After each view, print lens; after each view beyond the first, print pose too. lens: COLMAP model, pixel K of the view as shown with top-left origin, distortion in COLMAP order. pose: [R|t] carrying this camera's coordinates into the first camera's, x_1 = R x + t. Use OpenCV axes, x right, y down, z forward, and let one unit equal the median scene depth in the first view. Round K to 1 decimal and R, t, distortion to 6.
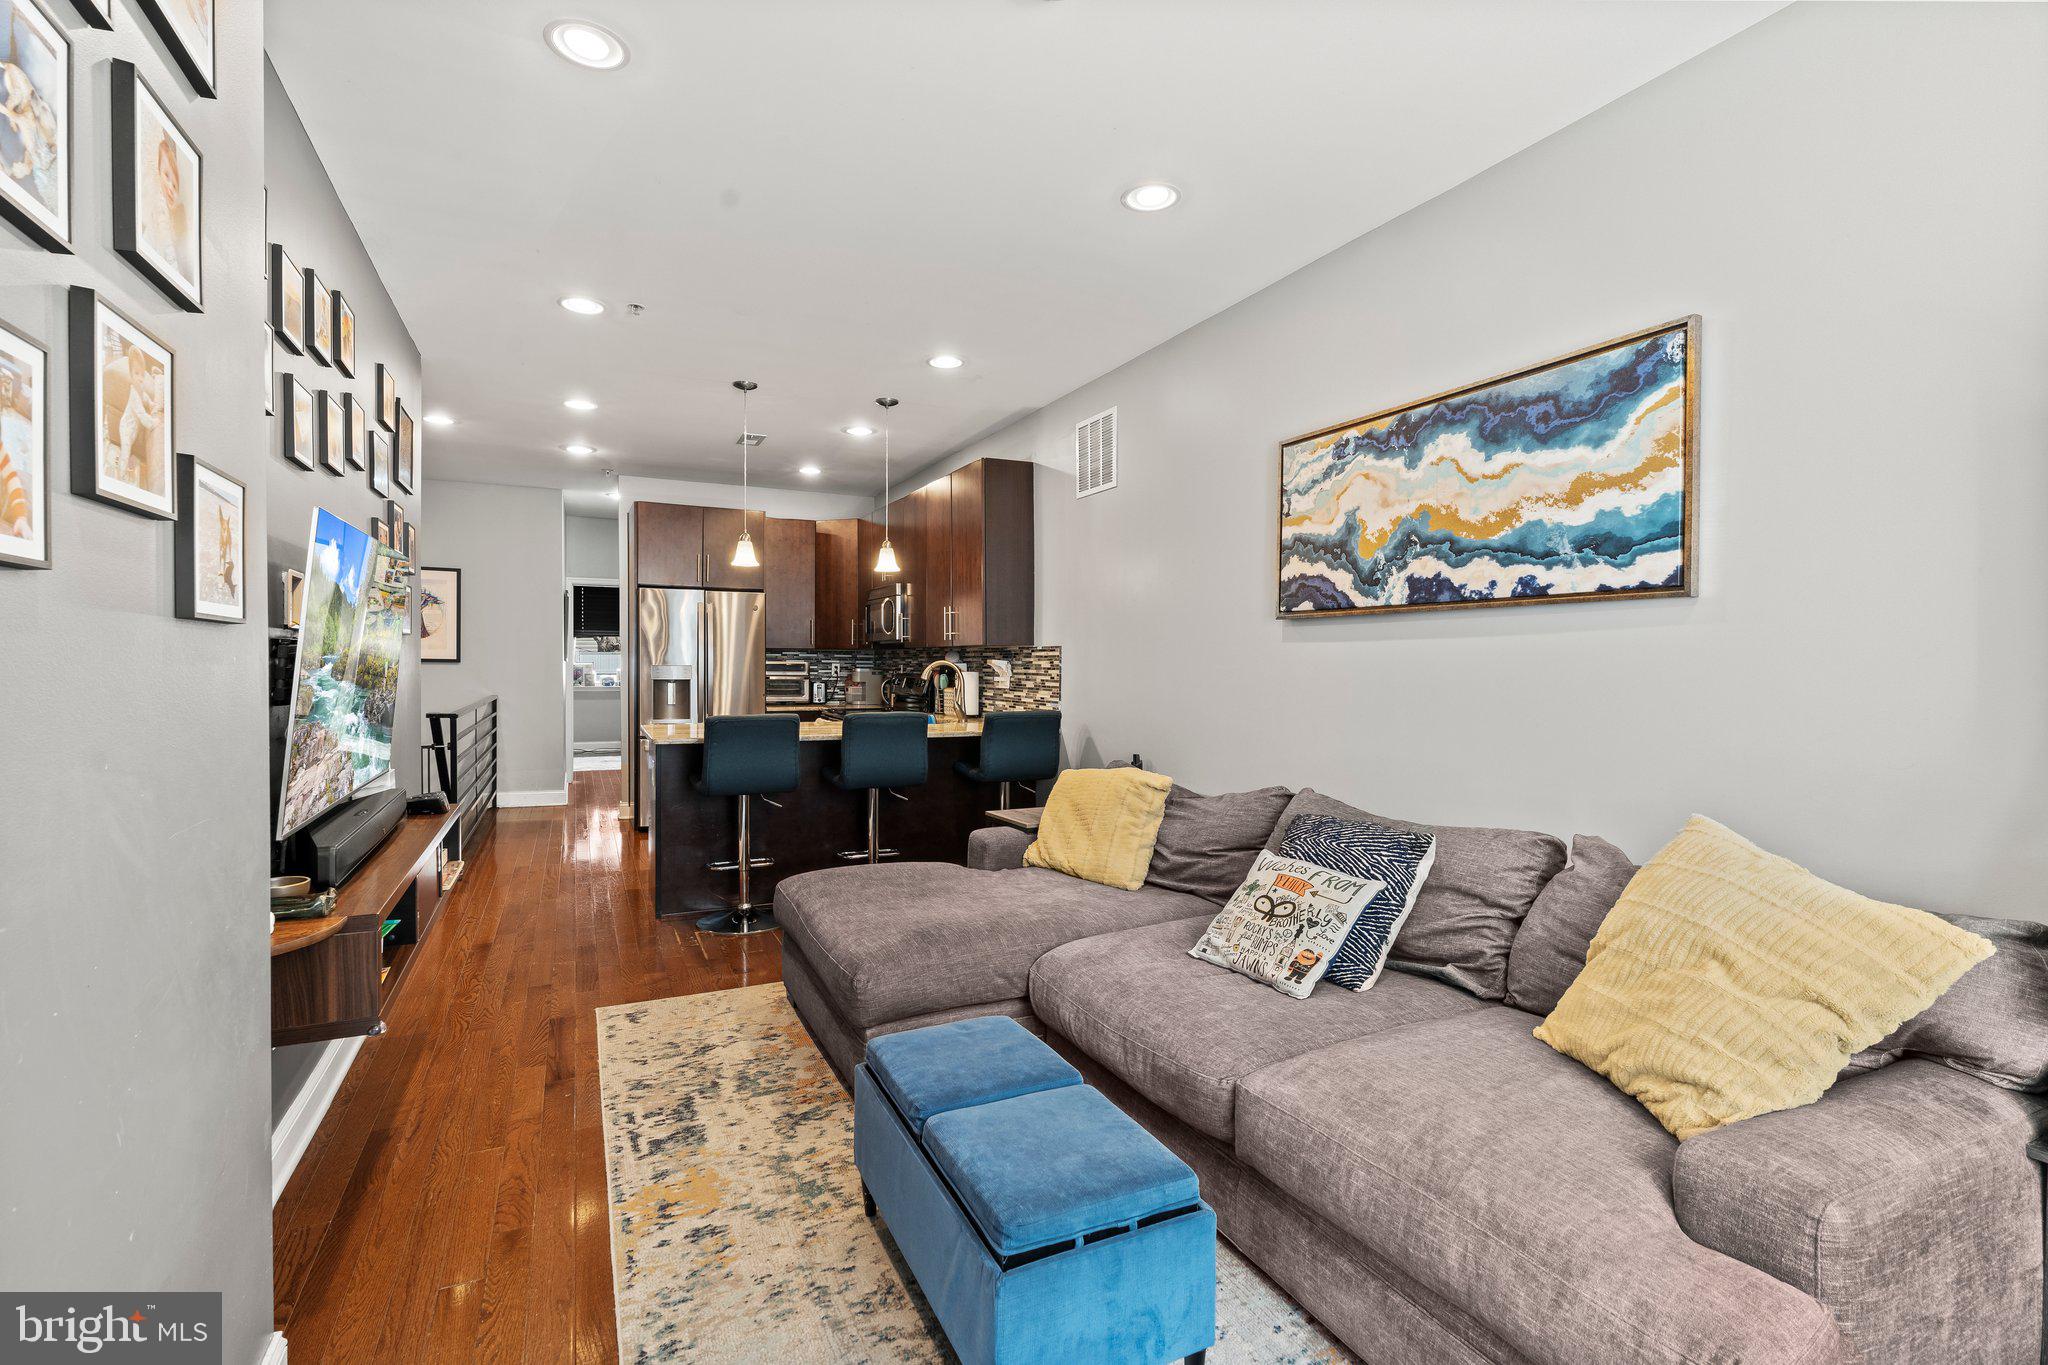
lens RADIAL K [[932.7, 0, 1024.0], [0, 932.7, 682.5], [0, 0, 1]] dist [-0.001596, -0.000122]
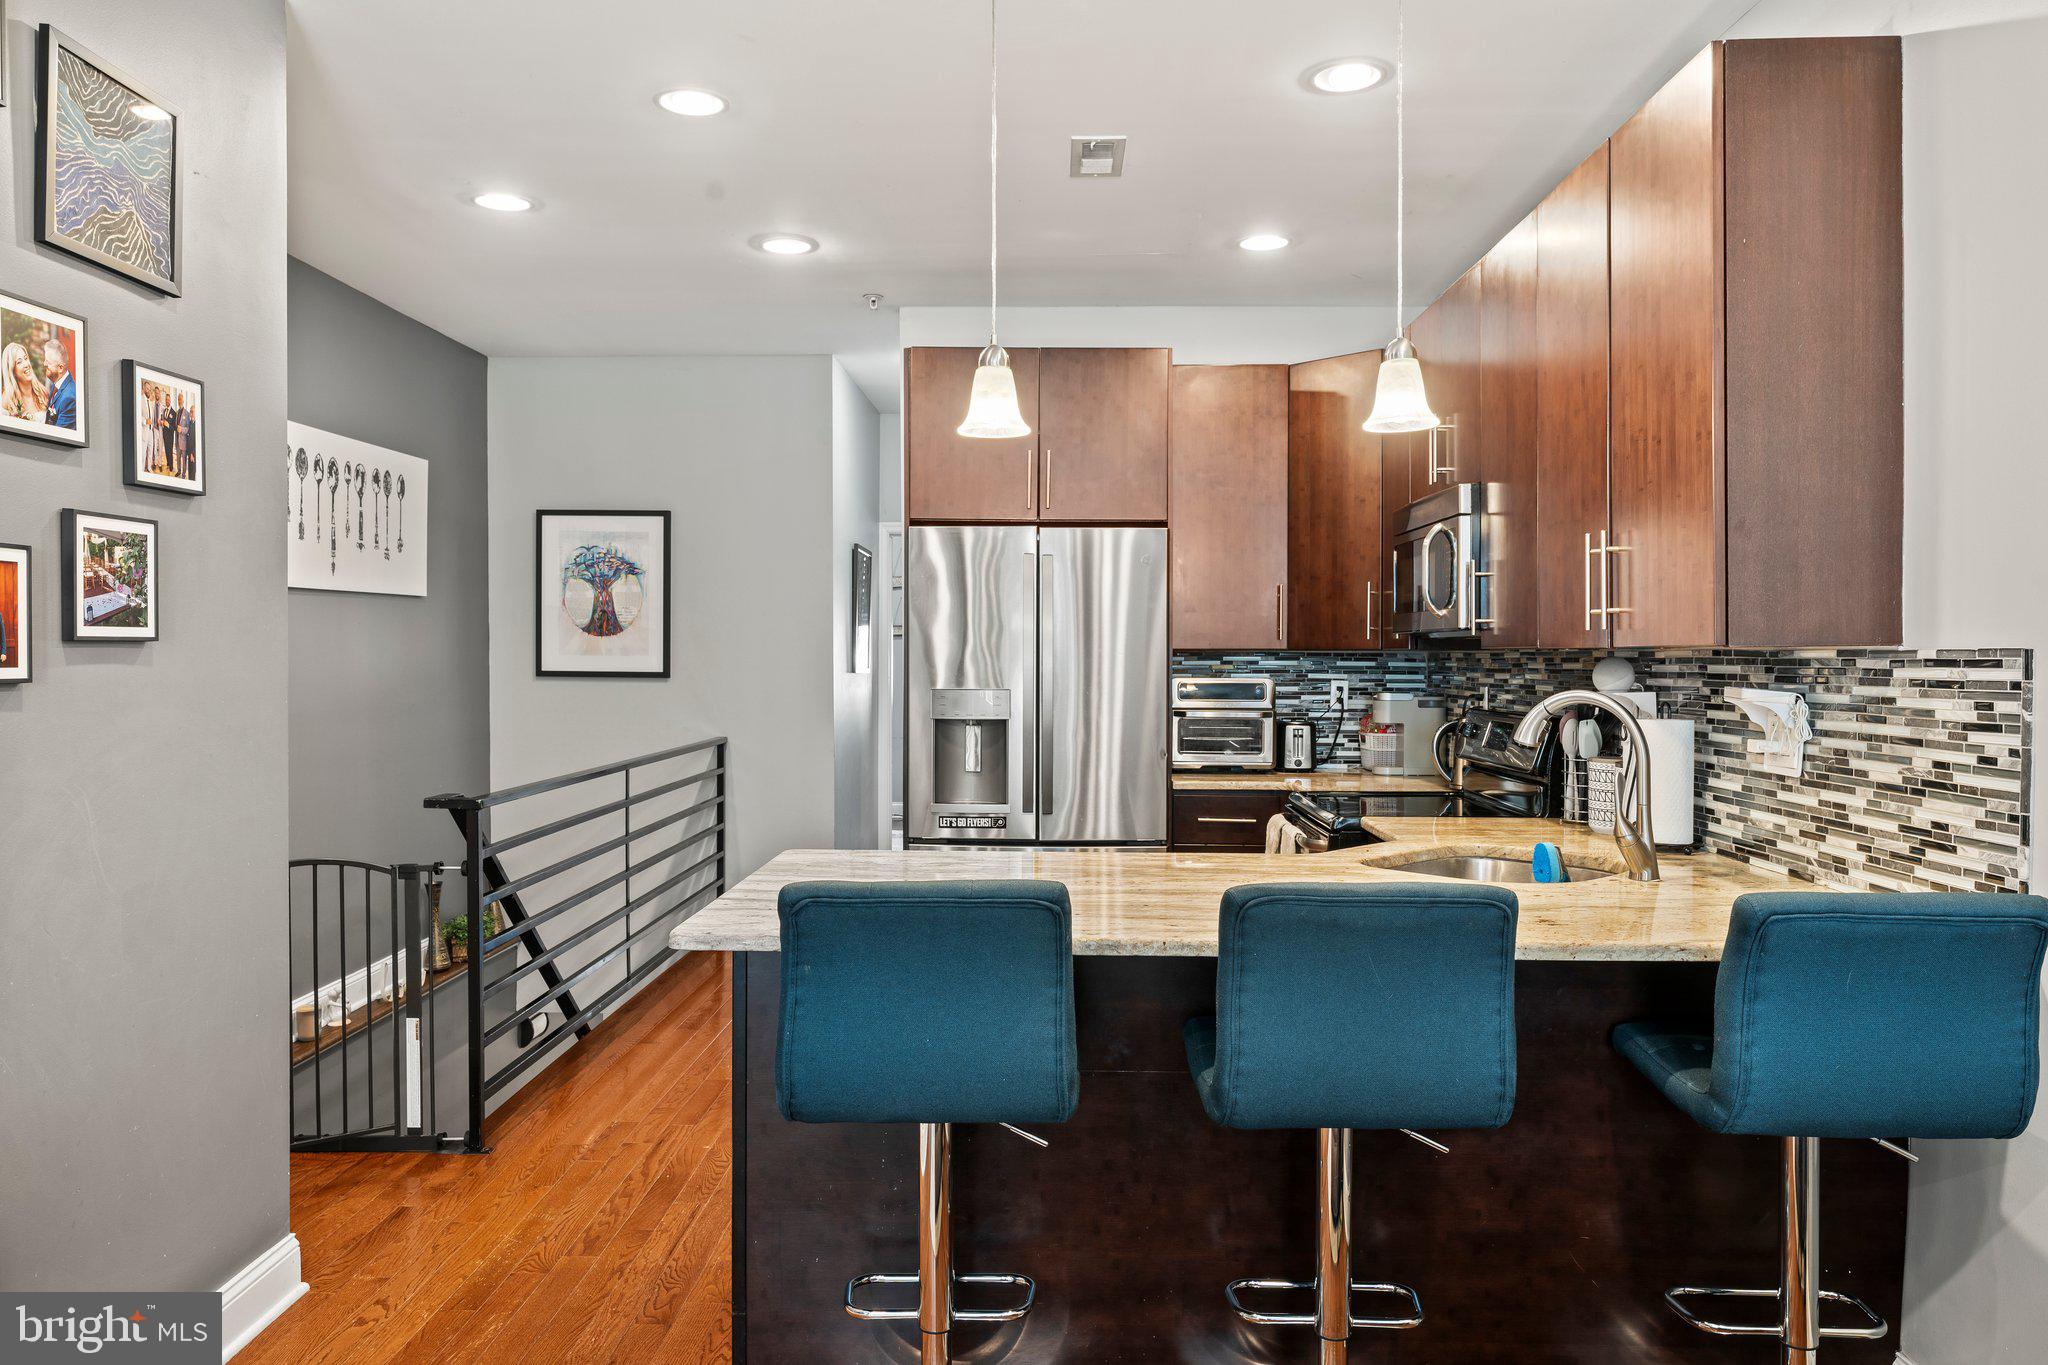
lens RADIAL K [[1427.1, 0, 1024.0], [0, 1427.1, 682.5], [0, 0, 1]] dist [-0.004344, 0.000940]
pose [[0.890345, 0.004578, -0.455263, -0.027404], [-0.006484, 0.999976, -0.002627, -0.020858], [0.455240, 0.005291, 0.890353, 0.386193]]
